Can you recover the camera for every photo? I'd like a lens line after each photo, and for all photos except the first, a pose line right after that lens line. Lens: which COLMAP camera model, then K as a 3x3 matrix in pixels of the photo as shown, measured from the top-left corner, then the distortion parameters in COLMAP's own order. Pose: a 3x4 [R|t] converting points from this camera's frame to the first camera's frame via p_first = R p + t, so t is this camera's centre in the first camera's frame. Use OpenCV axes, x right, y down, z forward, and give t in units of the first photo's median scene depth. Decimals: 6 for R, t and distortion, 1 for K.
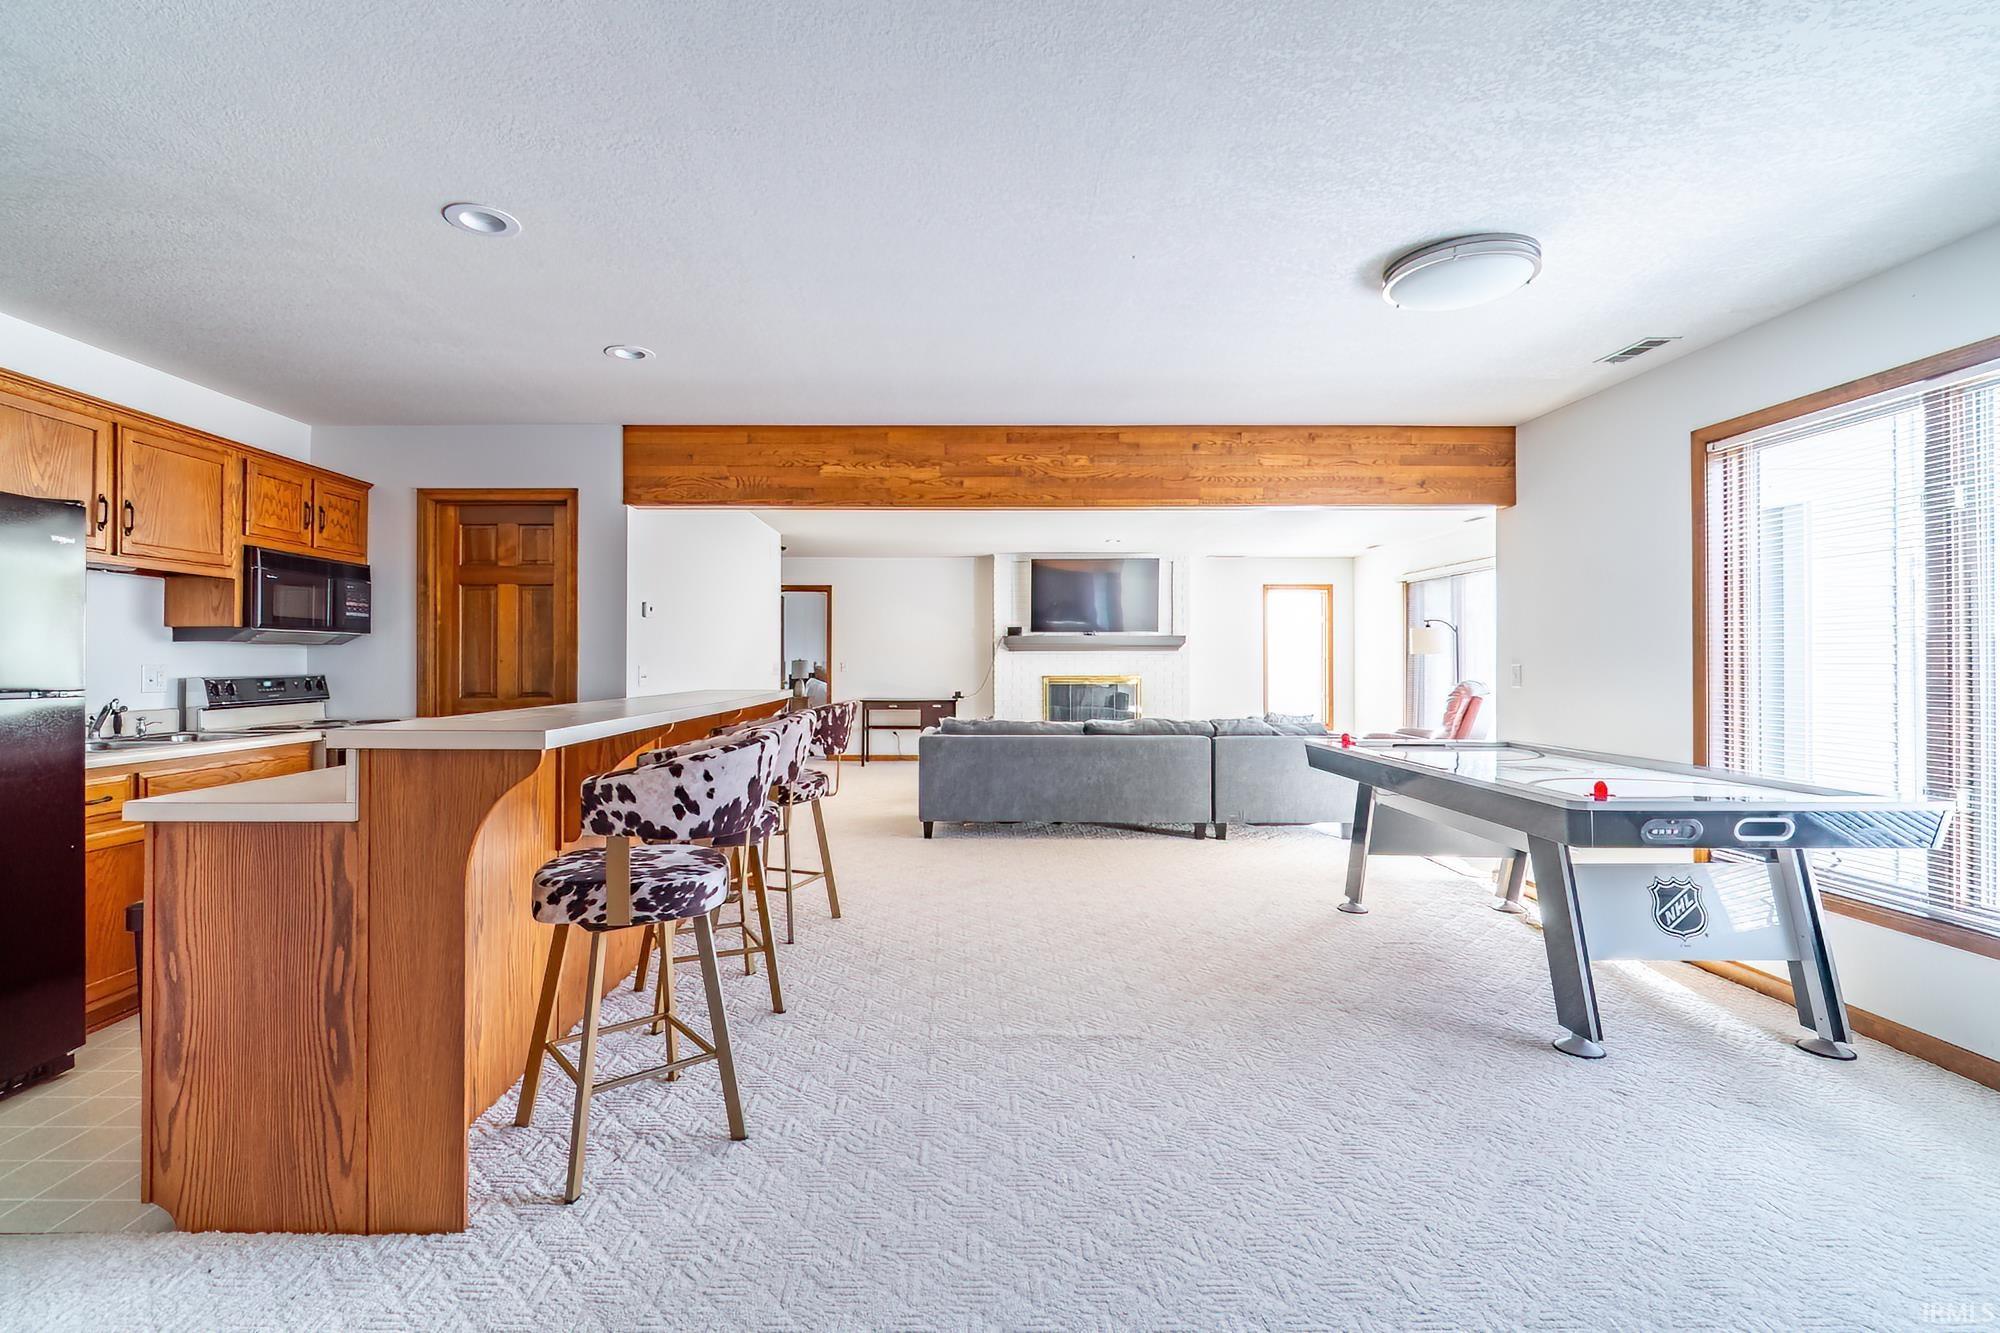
lens RADIAL K [[869.6, 0, 1000.0], [0, 869.6, 666.5], [0, 0, 1]] dist [-0.002229, -0.000323]
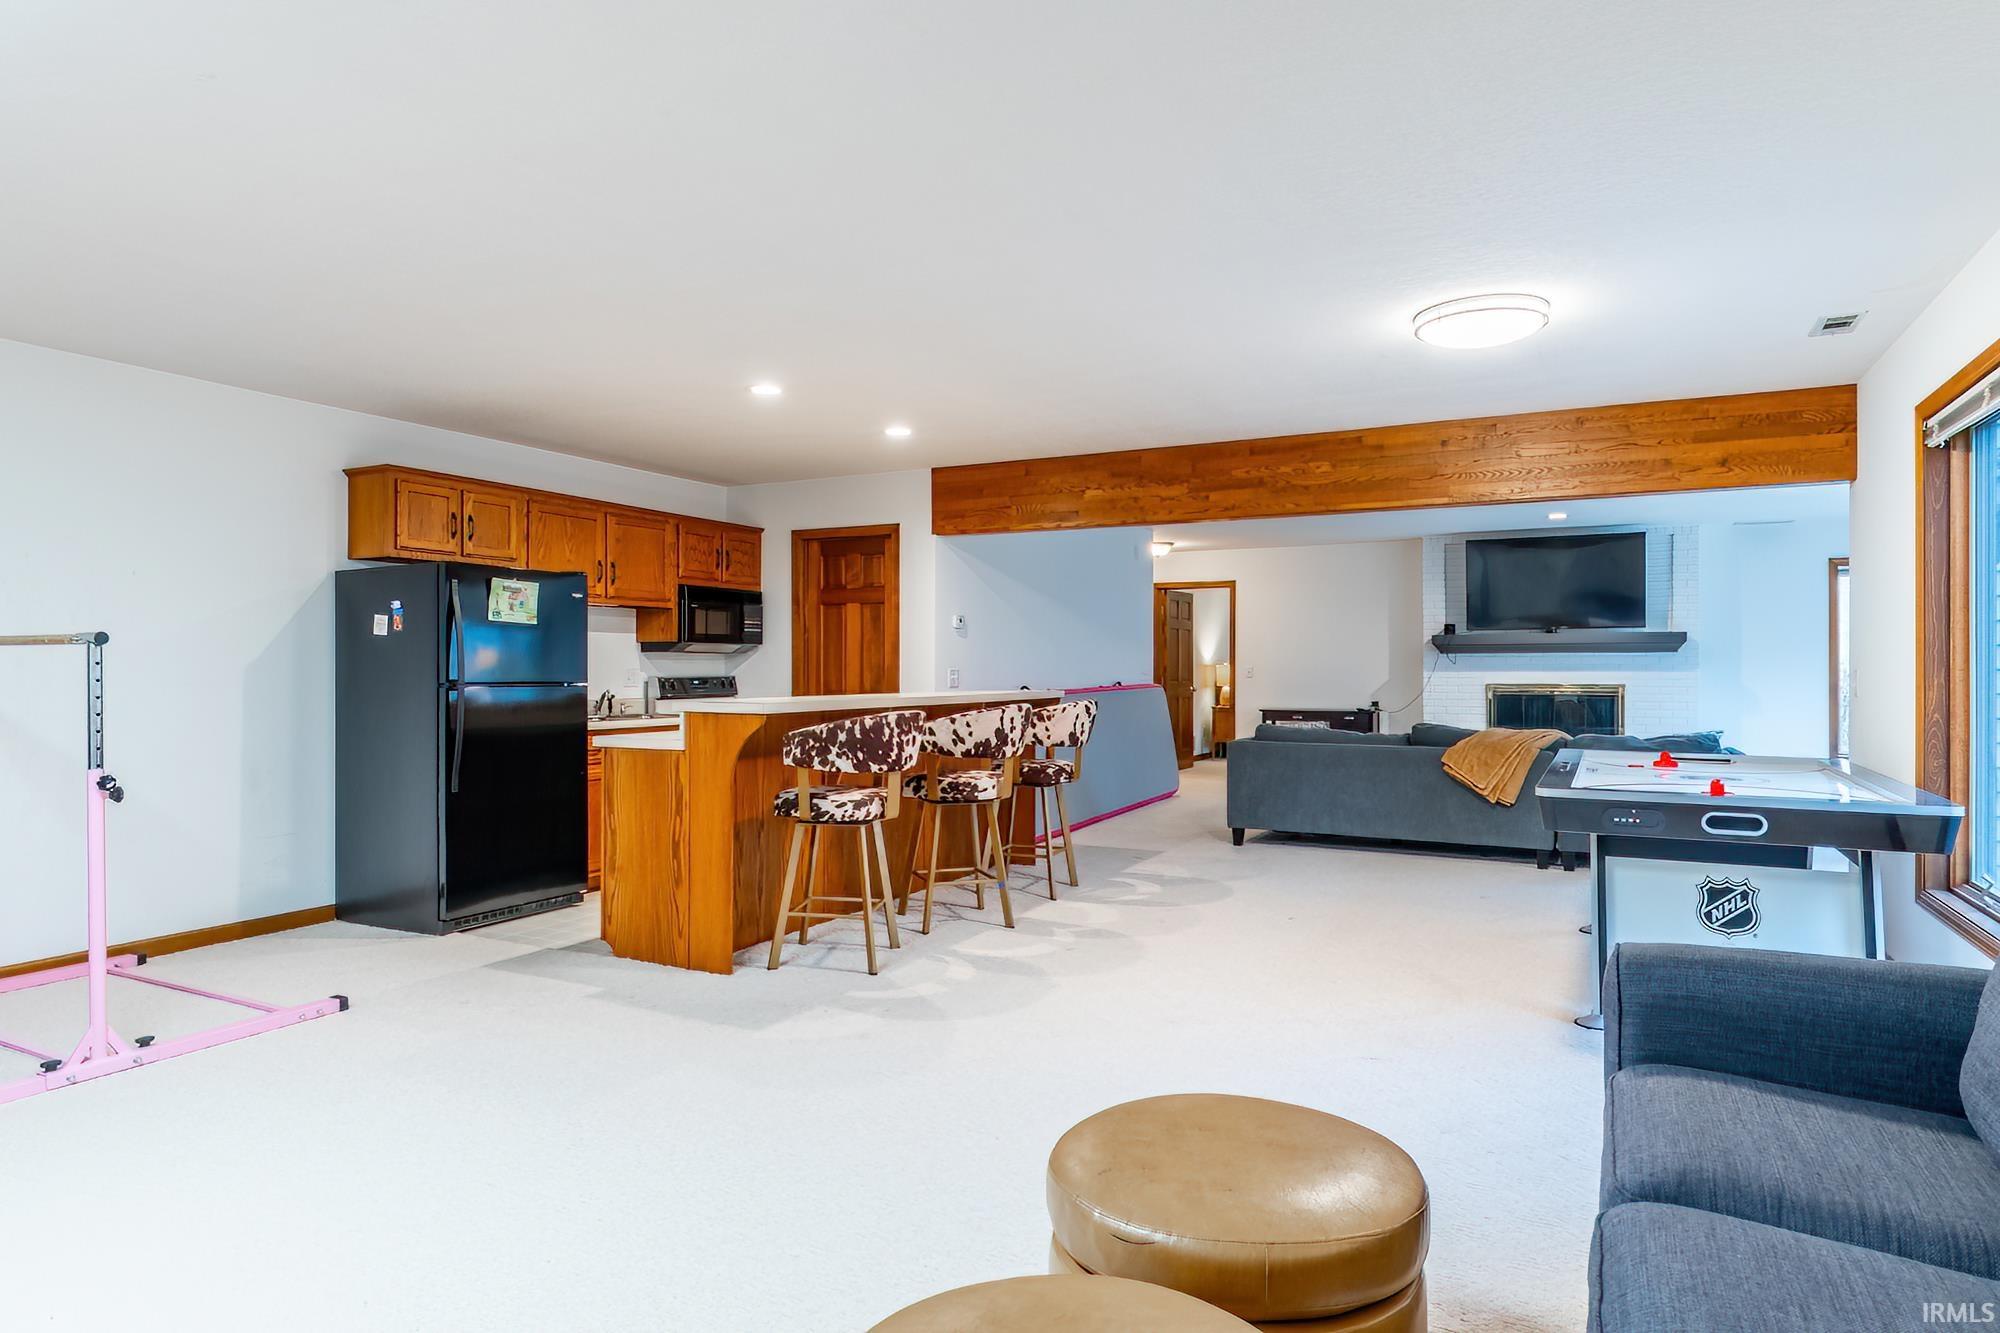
lens RADIAL K [[1103.0, 0, 1062.6], [0, 1103.0, 686.3], [0, 0, 1]] dist [0.005146, 0.000048]
pose [[0.907033, 0.007977, -0.420983, 0.383752], [-0.002732, 0.999911, 0.013060, 0.002356], [0.421050, -0.010696, 0.906974, -0.313702]]
